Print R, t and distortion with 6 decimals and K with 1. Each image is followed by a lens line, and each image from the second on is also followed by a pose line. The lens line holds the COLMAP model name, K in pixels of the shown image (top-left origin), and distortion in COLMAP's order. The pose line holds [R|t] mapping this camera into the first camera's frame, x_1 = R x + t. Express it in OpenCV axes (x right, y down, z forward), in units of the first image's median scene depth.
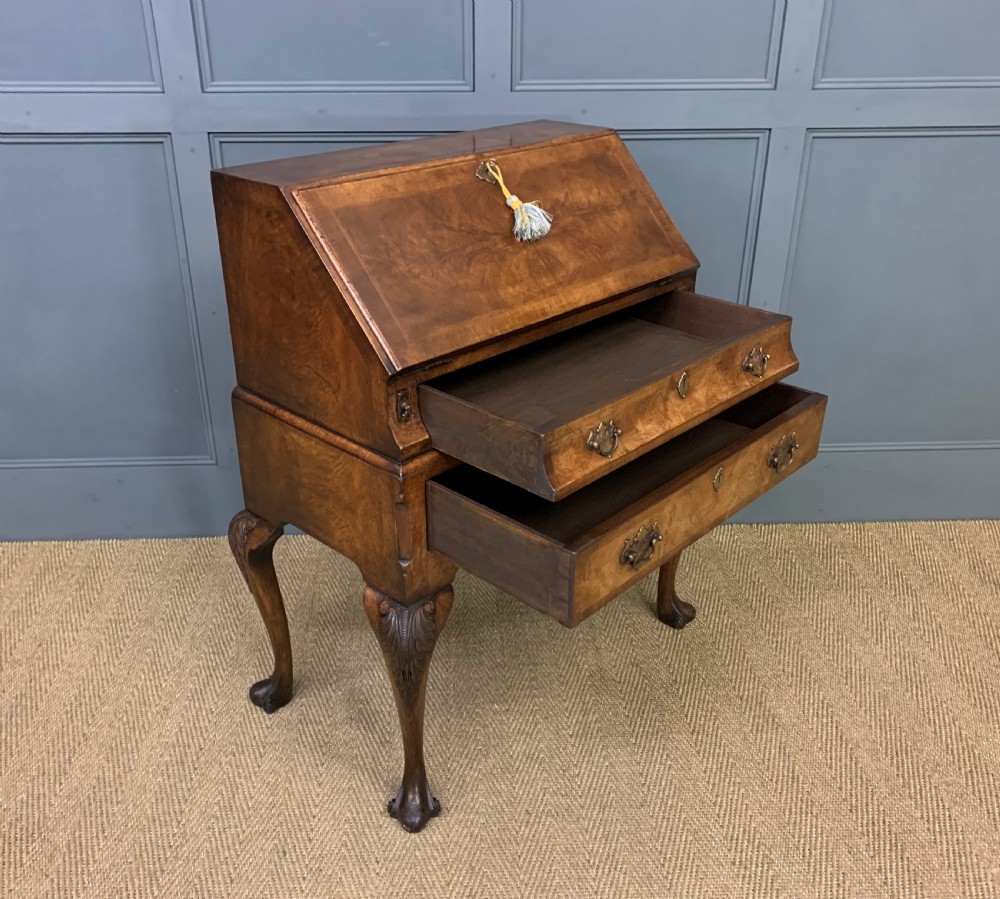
lens RADIAL K [[946.2, 0, 486.1], [0, 946.2, 453.6], [0, 0, 1]] dist [0.004570, 0.013195]
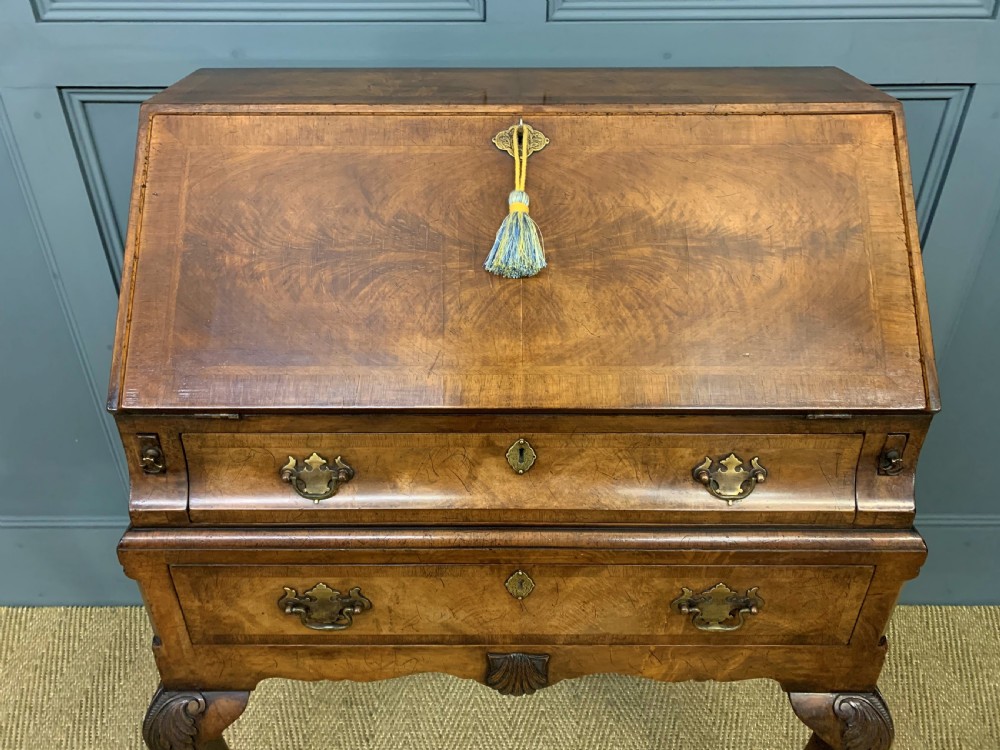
lens RADIAL K [[759.8, 0, 494.2], [0, 759.8, 359.3], [0, 0, 1]] dist [-0.006333, -0.001287]
pose [[0.998916, 0.021128, -0.041469, 0.019171], [-0.017933, 0.996950, 0.075954, -0.221197], [0.042948, -0.075128, 0.996249, 0.542430]]
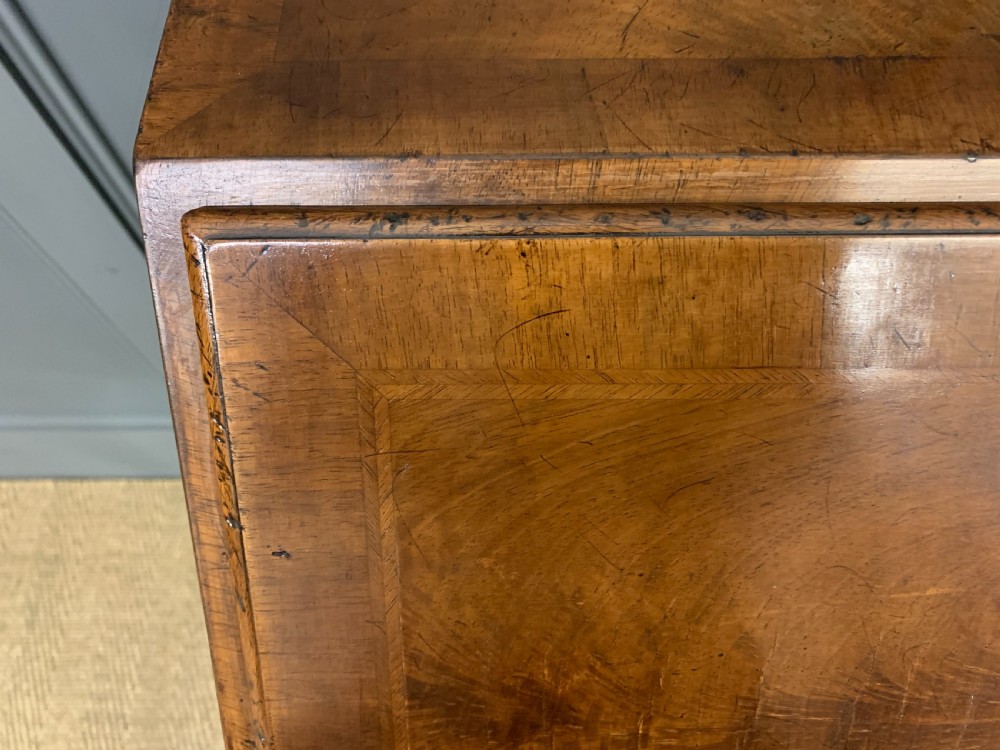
lens RADIAL K [[796.2, 0, 494.6], [0, 796.2, 375.5], [0, 0, 1]] dist [0.004624, -0.000565]
pose [[0.998407, 0.041655, -0.038067, -0.145666], [-0.009157, 0.785264, 0.619093, -0.369185], [0.055681, -0.617758, 0.784395, 0.870311]]
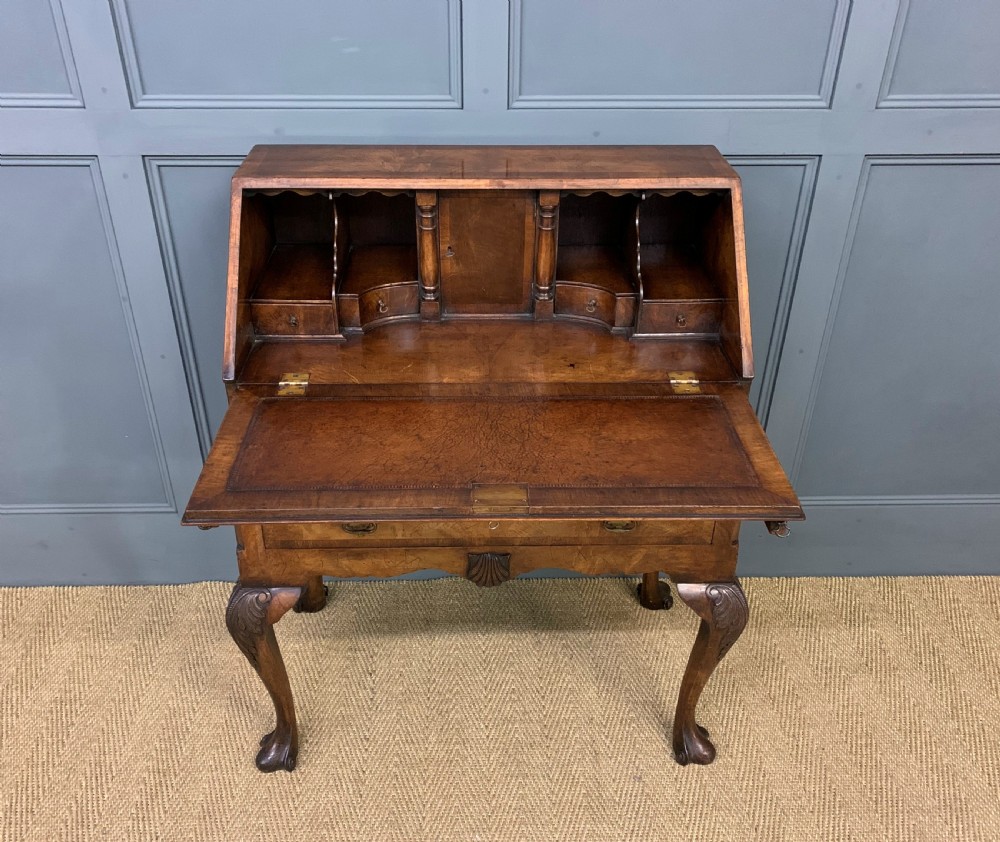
lens RADIAL K [[899.2, 0, 491.8], [0, 899.2, 442.8], [0, 0, 1]] dist [0.014794, -0.004128]
pose [[0.999802, 0.015786, -0.012128, 0.028926], [-0.014400, 0.994167, 0.106886, -0.192625], [0.013744, -0.106690, 0.994197, 0.207347]]
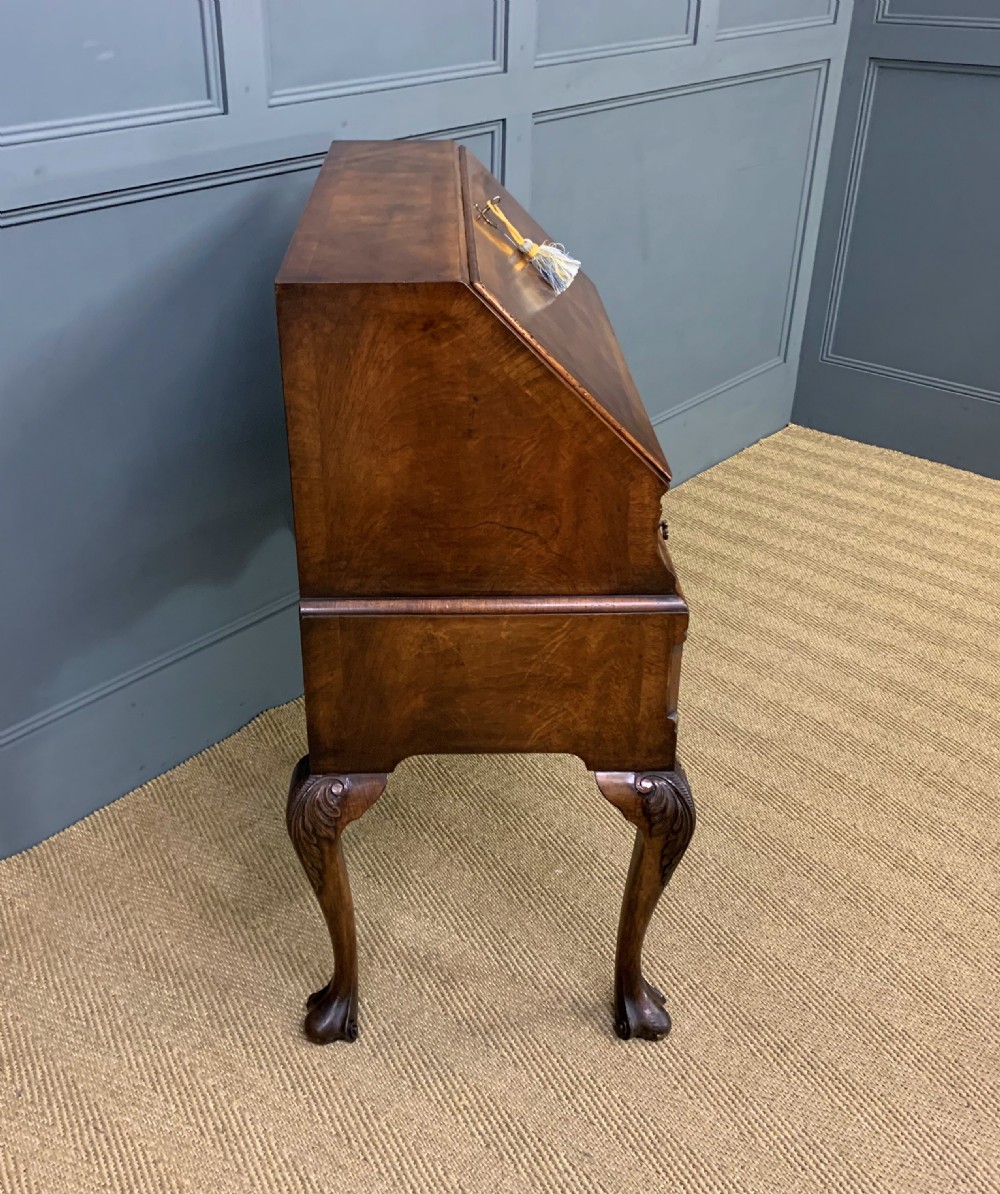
lens RADIAL K [[1204.9, 0, 432.2], [0, 1204.9, 595.2], [0, 0, 1]] dist [0.009666, -0.000704]
pose [[0.714447, -0.353057, 0.604083, -0.616795], [0.319963, 0.932654, 0.166672, -0.161830], [-0.622245, 0.074206, 0.779298, 0.252746]]
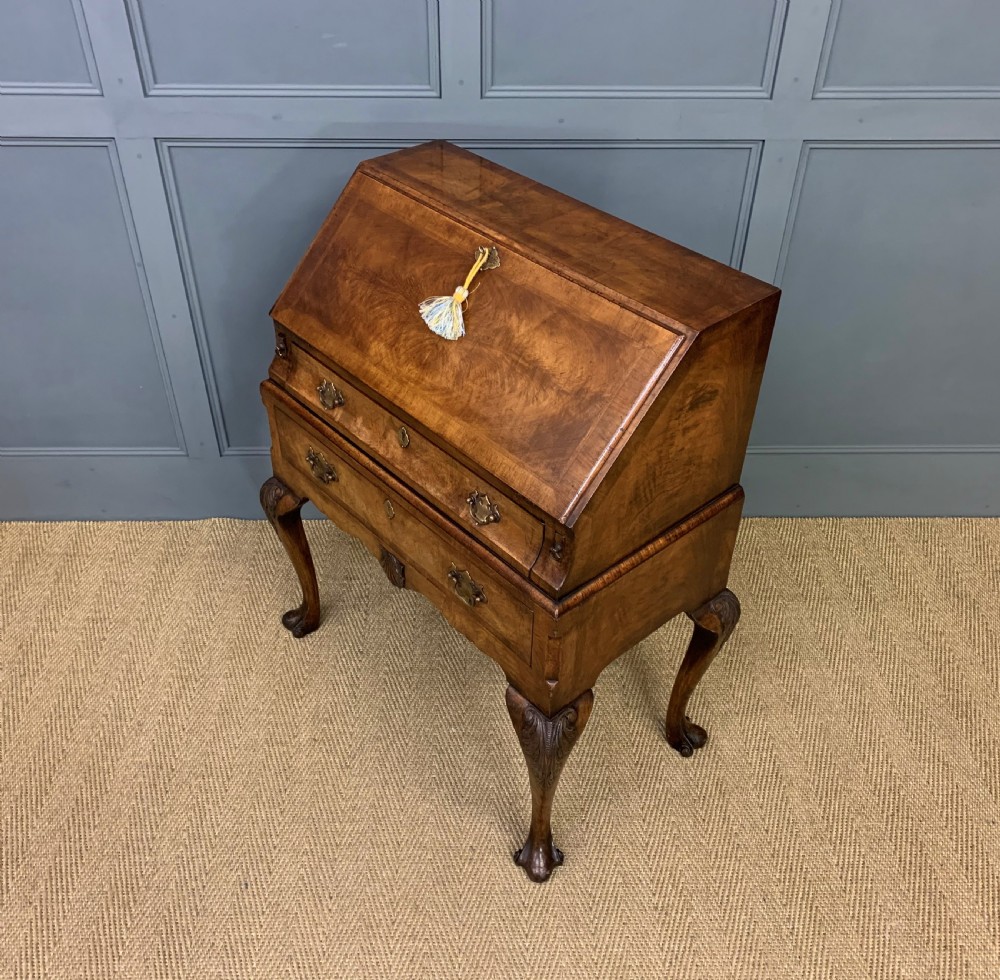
lens RADIAL K [[976.0, 0, 497.6], [0, 976.0, 477.7], [0, 0, 1]] dist [0.007840, 0.008589]
pose [[0.999640, 0.024102, -0.011813, 0.067509], [-0.021119, 0.977898, 0.208015, -0.238777], [0.016565, -0.207691, 0.978054, -0.001459]]
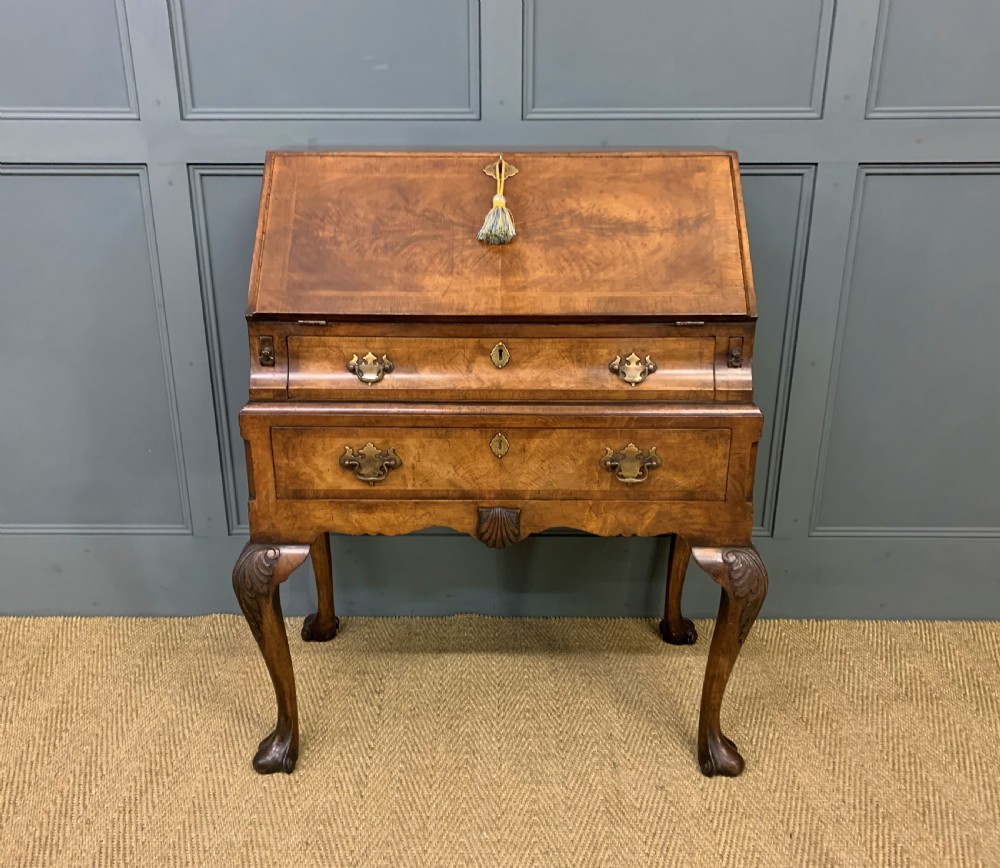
lens RADIAL K [[912.9, 0, 489.5], [0, 912.9, 452.1], [0, 0, 1]] dist [0.014870, -0.002482]
pose [[0.998496, 0.017993, -0.051794, 0.050140], [-0.023359, 0.994205, -0.104935, 0.023153], [0.049605, 0.105987, 0.993129, 0.187252]]
